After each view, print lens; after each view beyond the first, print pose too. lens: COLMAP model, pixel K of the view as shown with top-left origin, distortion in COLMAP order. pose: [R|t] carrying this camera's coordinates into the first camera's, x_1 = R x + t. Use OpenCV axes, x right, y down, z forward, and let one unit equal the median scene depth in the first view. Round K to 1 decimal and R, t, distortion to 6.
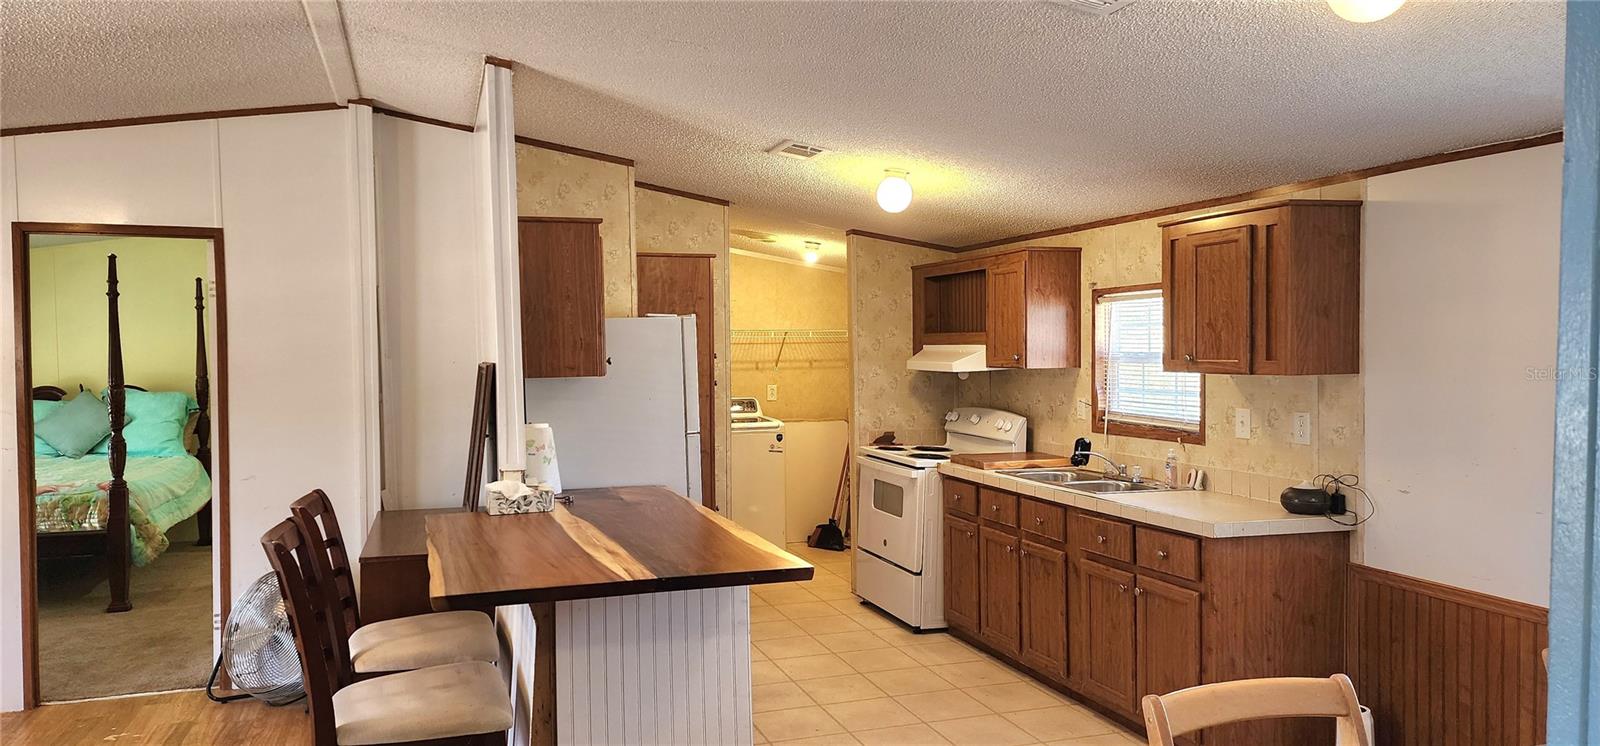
lens RADIAL K [[1042.7, 0, 800.0], [0, 1042.7, 373.0], [0, 0, 1]] dist [0.000153, 0.000053]
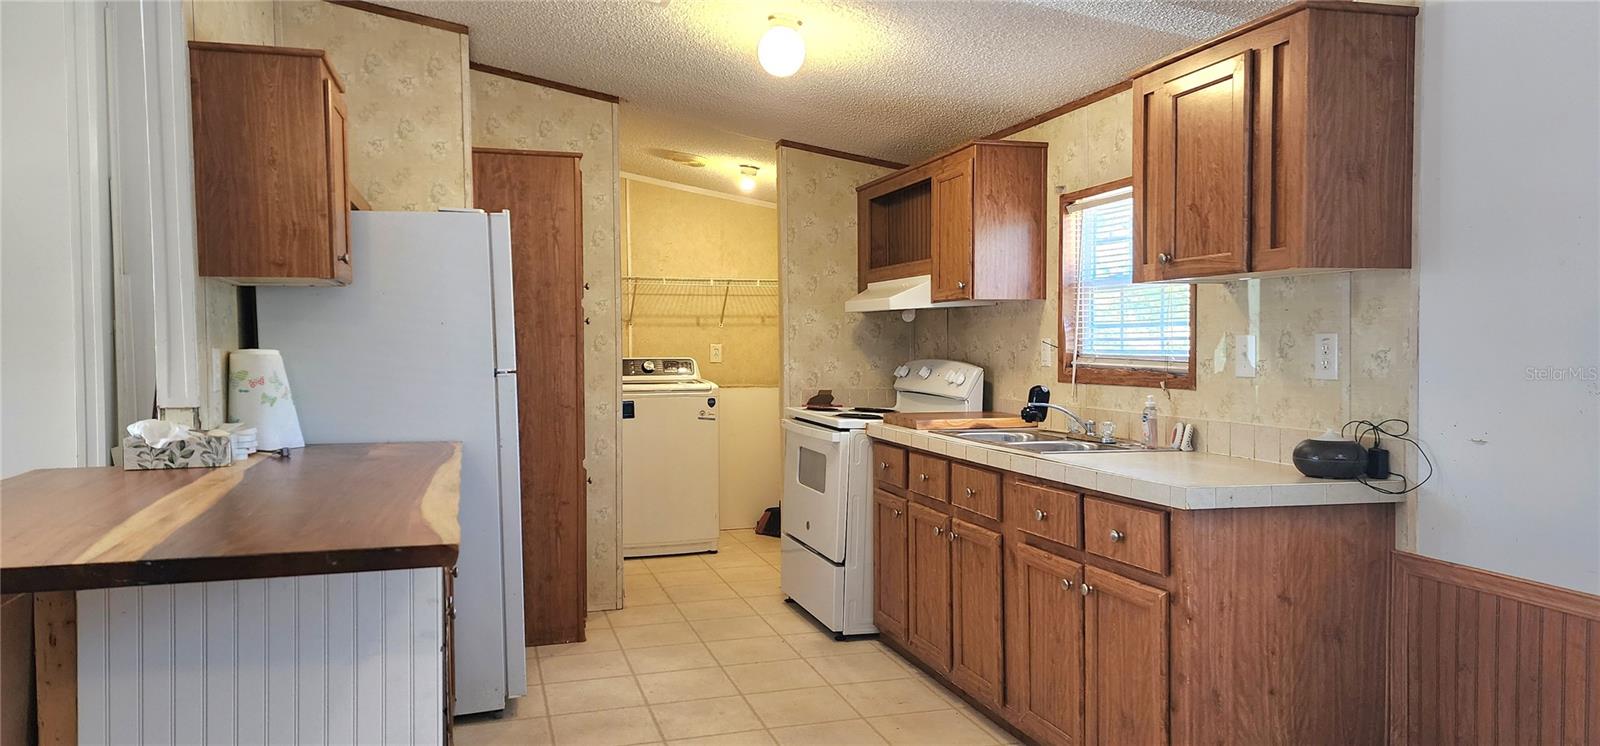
lens RADIAL K [[1030.5, 0, 842.0], [0, 1030.5, 376.3], [0, 0, 1]] dist [0.021641, -0.001744]
pose [[0.999925, 0.006488, -0.010340, 0.137144], [-0.006438, 0.999968, 0.004799, 0.053447], [0.010371, -0.004732, 0.999935, 0.254121]]
